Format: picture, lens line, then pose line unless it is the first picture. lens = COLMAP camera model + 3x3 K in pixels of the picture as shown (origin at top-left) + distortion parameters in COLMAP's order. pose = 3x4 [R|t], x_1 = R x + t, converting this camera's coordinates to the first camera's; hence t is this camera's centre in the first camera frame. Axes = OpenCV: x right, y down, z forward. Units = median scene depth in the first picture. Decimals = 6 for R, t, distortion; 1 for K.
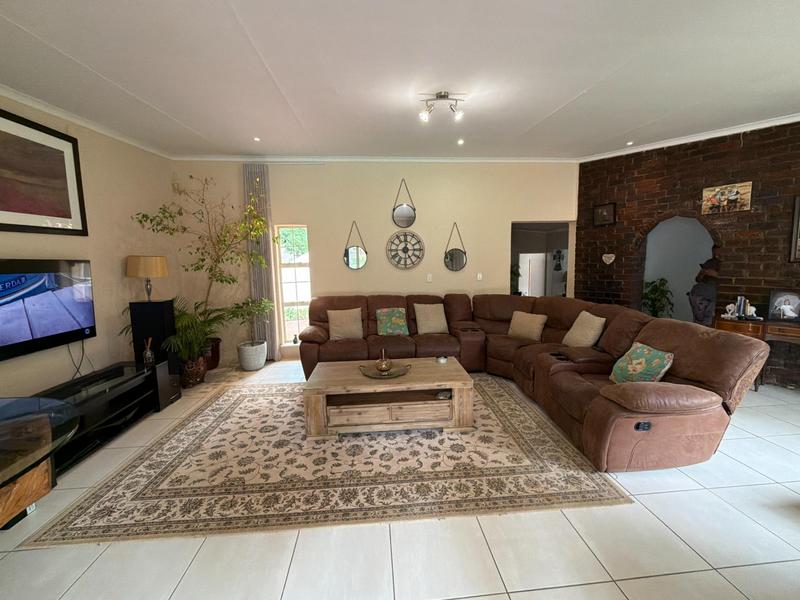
lens RADIAL K [[324.0, 0, 413.1], [0, 324.0, 299.9], [0, 0, 1]] dist [-0.000423, -0.000112]
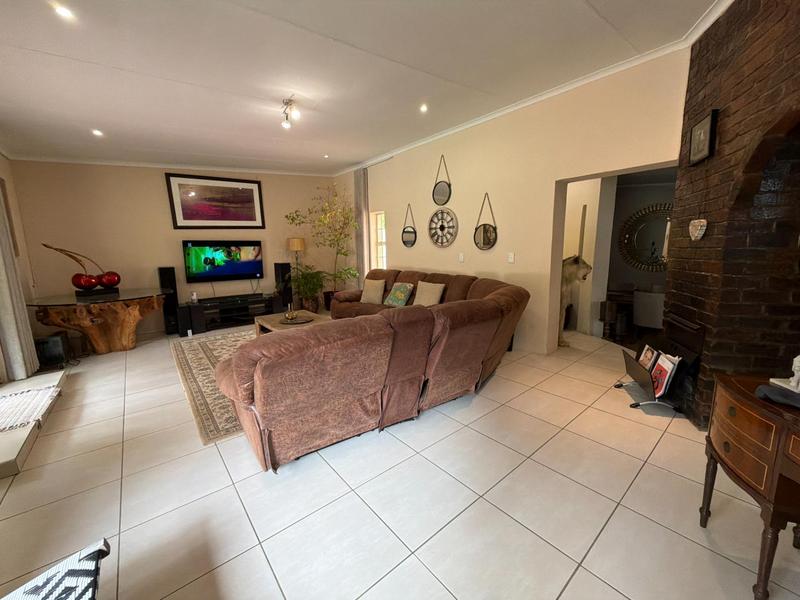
lens RADIAL K [[324.0, 0, 413.1], [0, 324.0, 299.9], [0, 0, 1]] dist [-0.000423, -0.000112]
pose [[0.579152, 0.138207, -0.803419, 0.774380], [-0.088629, 0.990357, 0.106476, -0.034295], [0.810388, 0.009541, 0.585816, 0.357413]]
